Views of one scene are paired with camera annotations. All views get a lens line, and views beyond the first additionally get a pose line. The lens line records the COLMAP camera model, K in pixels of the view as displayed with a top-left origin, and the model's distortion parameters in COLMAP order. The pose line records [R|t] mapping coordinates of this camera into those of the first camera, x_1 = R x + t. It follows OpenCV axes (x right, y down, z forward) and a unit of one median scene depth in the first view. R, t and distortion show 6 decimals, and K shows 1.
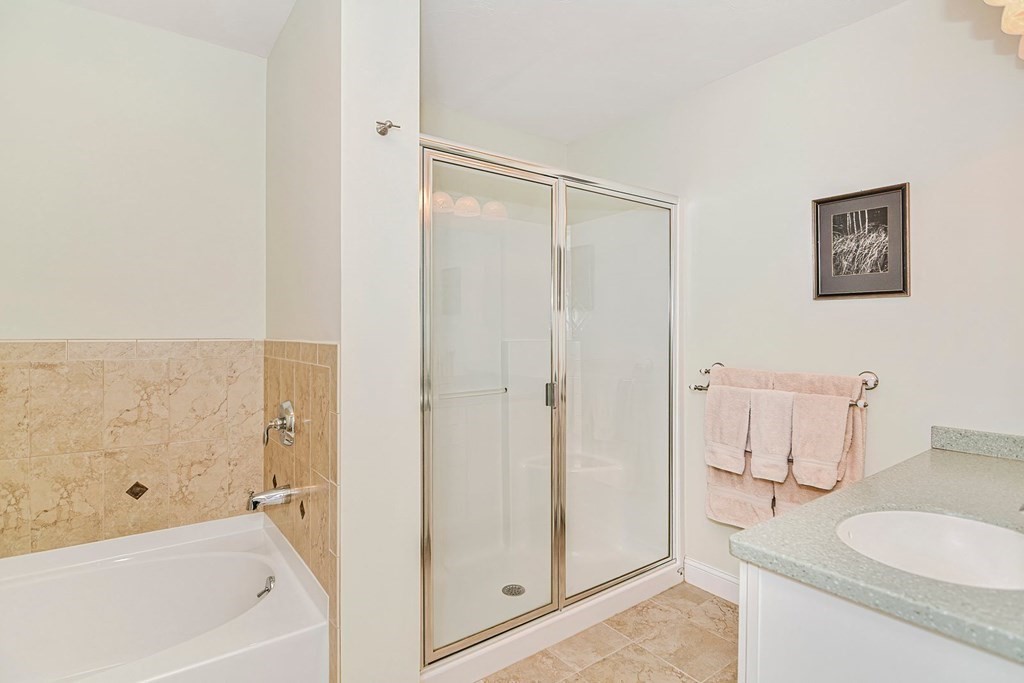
lens RADIAL K [[514.1, 0, 512.5], [0, 514.1, 327.8], [0, 0, 1]] dist [-0.001549, -0.001061]
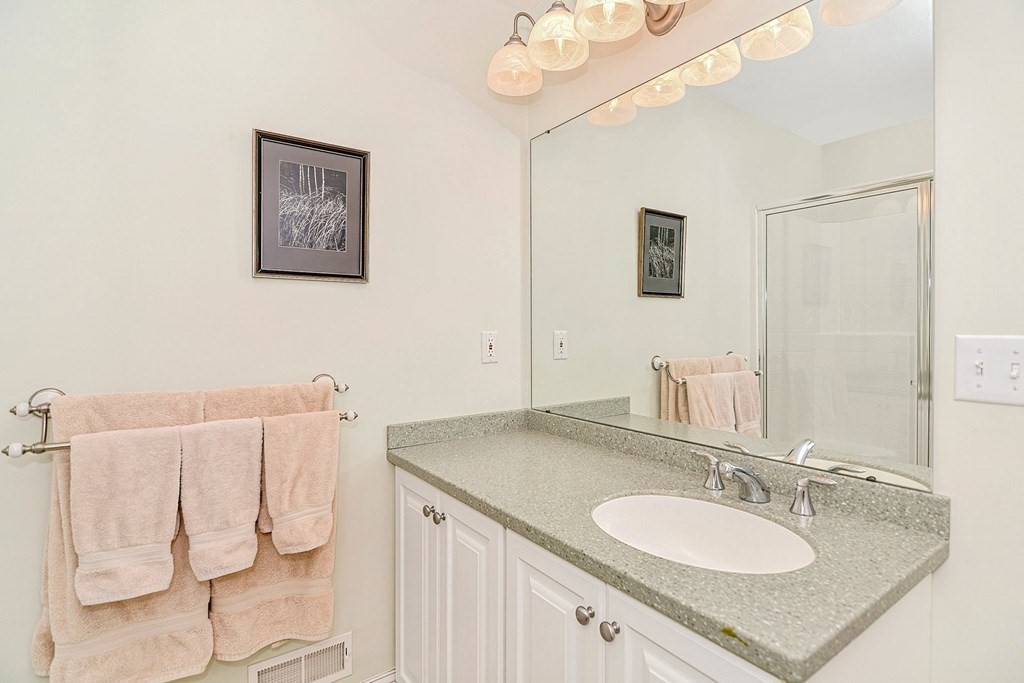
lens RADIAL K [[514.1, 0, 512.5], [0, 514.1, 327.8], [0, 0, 1]] dist [-0.001549, -0.001061]
pose [[0.013559, -0.002615, 0.999905, -0.093263], [-0.002805, 0.999993, 0.002653, 0.011221], [-0.999904, -0.002840, 0.013551, 0.692255]]
